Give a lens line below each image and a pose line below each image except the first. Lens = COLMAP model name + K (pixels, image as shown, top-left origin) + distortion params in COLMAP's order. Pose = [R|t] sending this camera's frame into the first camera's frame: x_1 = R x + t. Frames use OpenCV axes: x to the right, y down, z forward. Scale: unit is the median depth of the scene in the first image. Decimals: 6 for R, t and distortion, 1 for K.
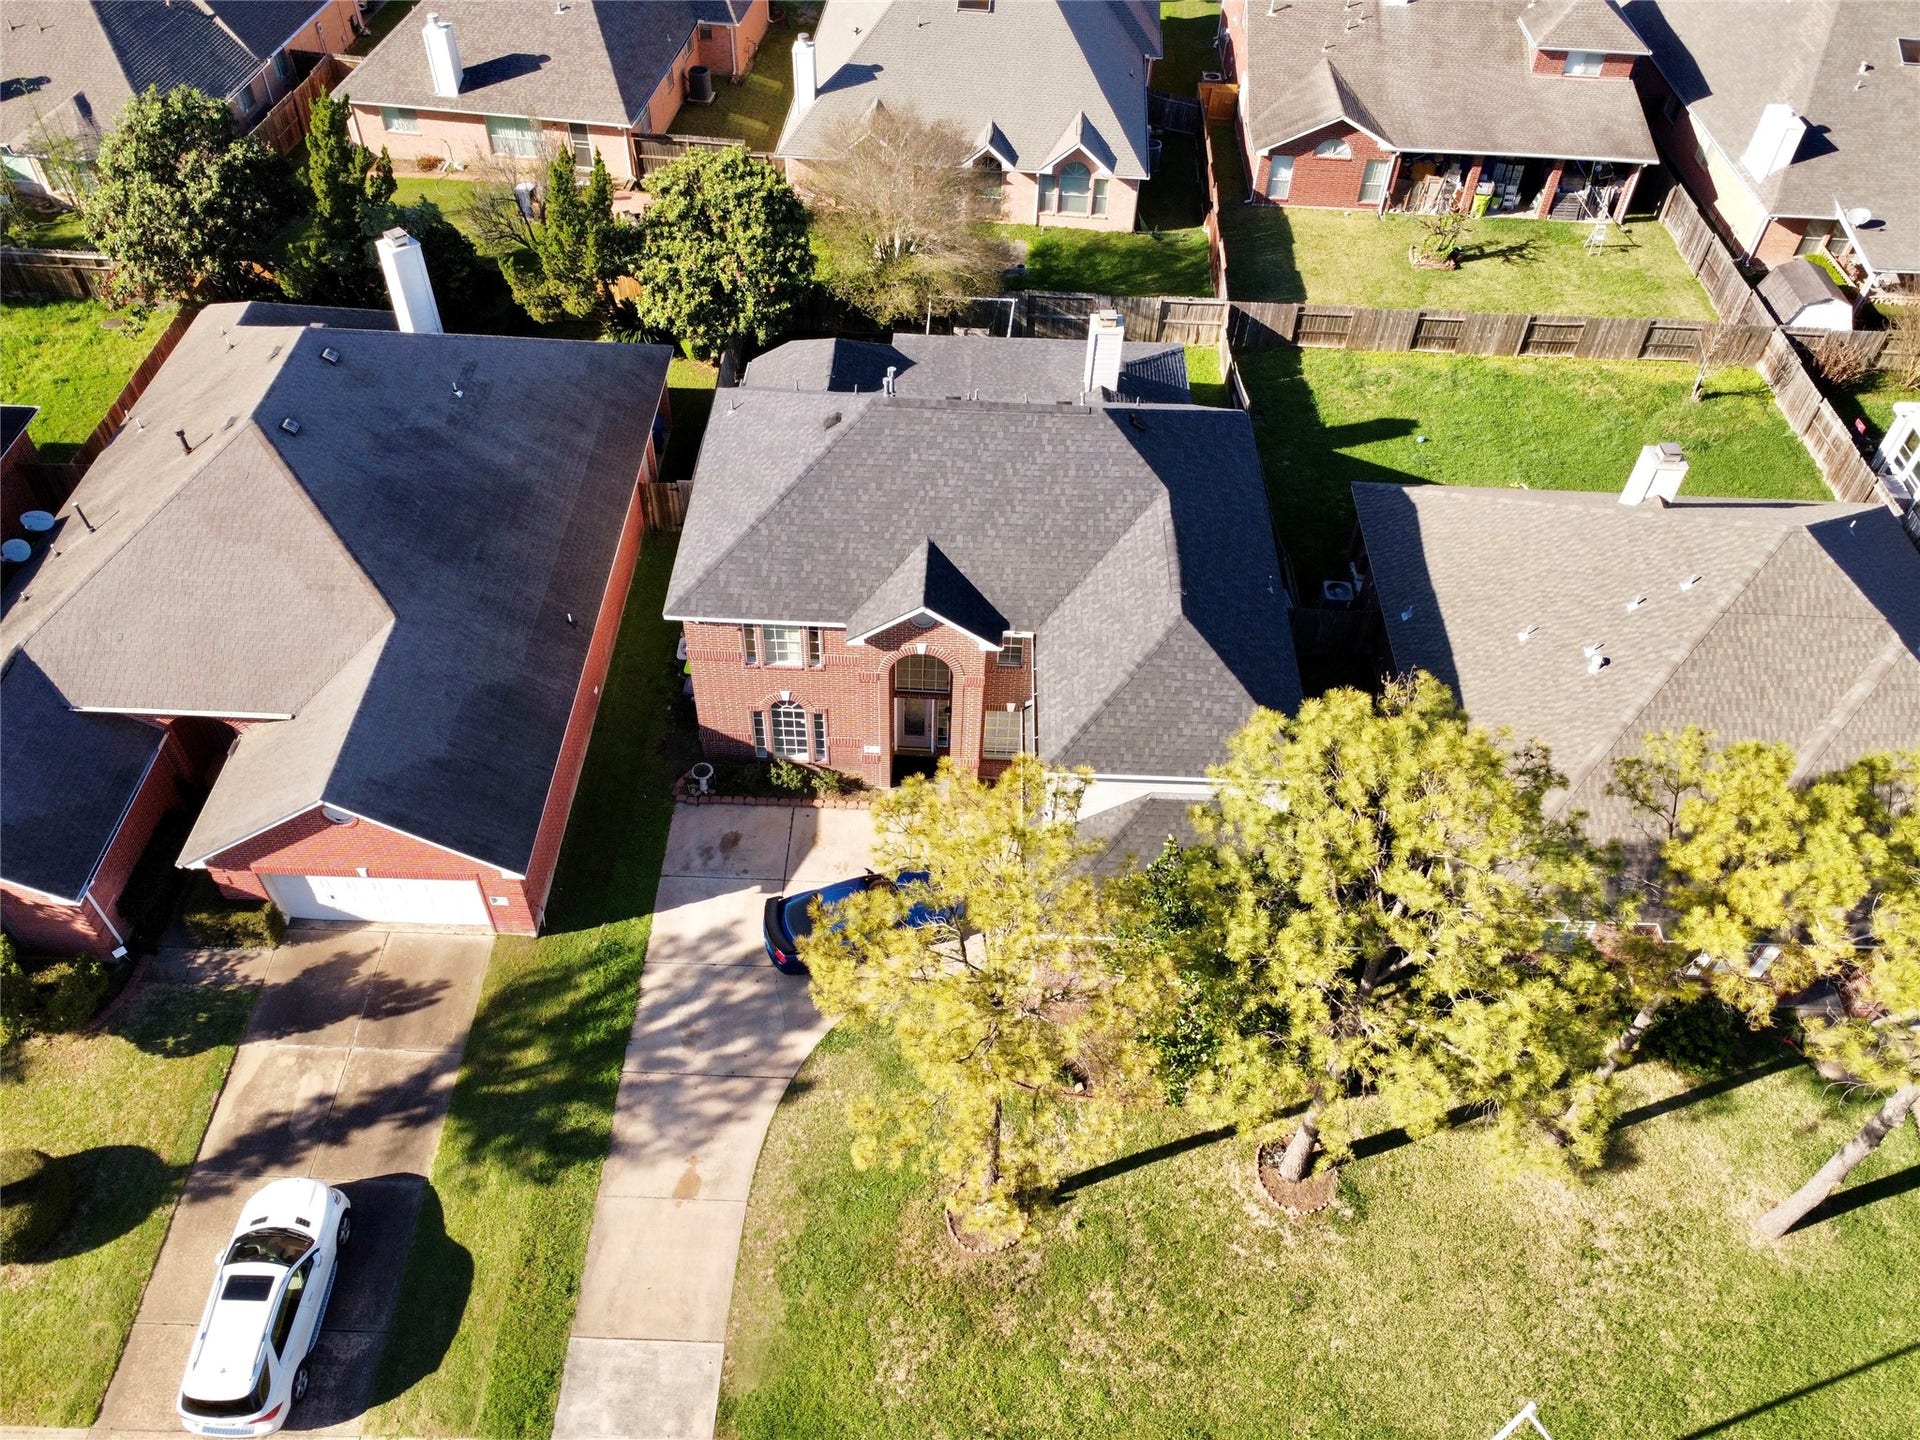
lens RADIAL K [[1427.1, 0, 964.0], [0, 1427.1, 723.8], [0, 0, 1]] dist [-0.005321, -0.004611]
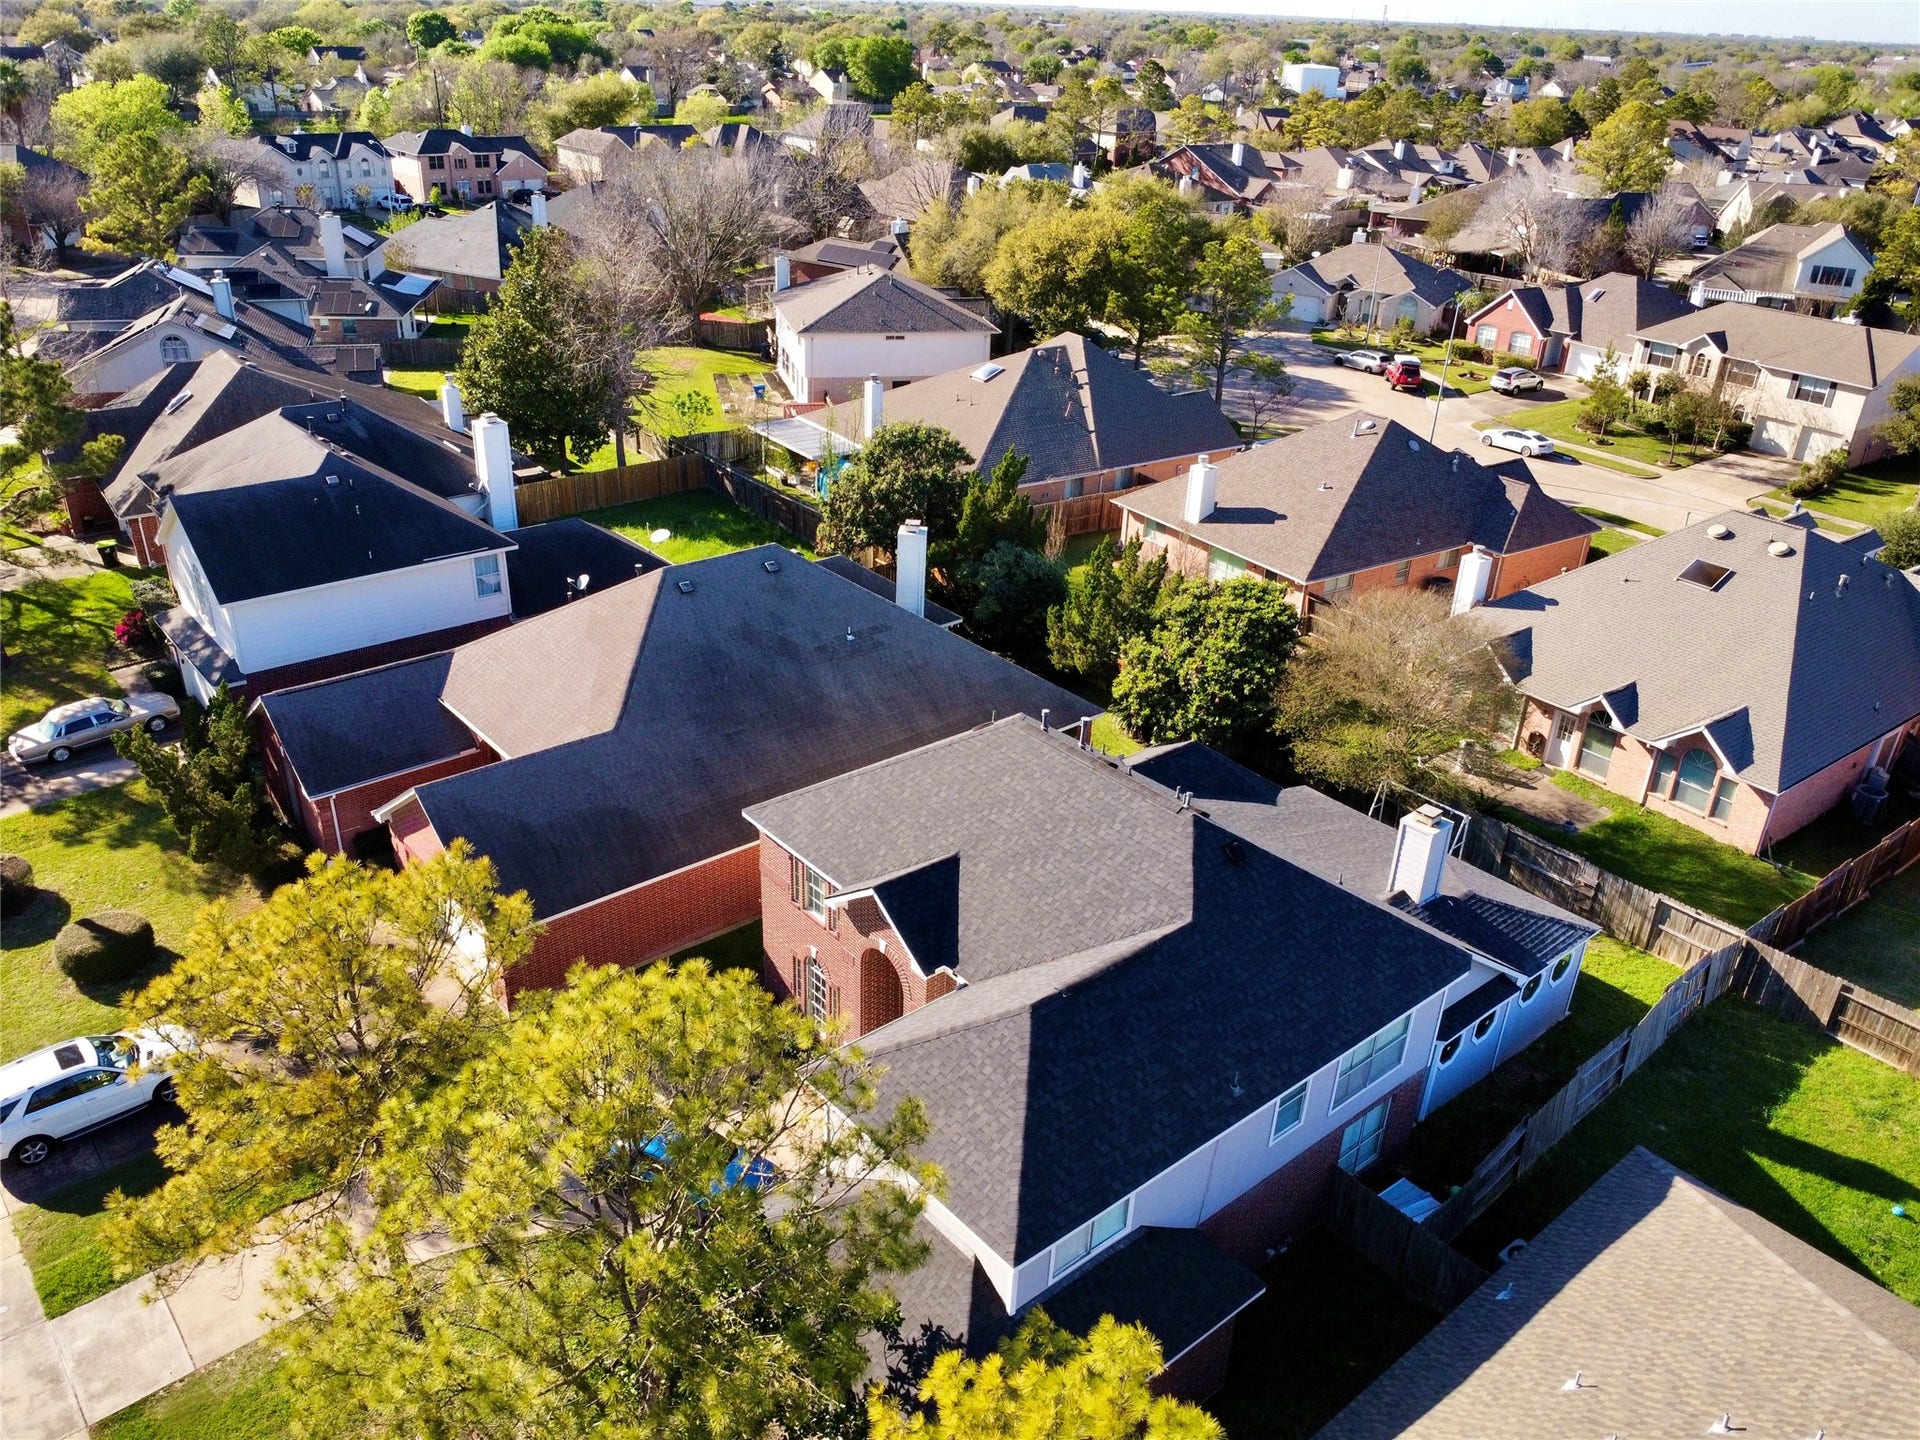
lens RADIAL K [[1427.1, 0, 961.2], [0, 1427.1, 722.5], [0, 0, 1]] dist [-0.005321, -0.004611]
pose [[0.668343, 0.329531, -0.666879, 0.341519], [-0.559185, 0.813792, -0.158287, -0.031335], [0.490540, 0.478699, 0.728161, 0.170726]]
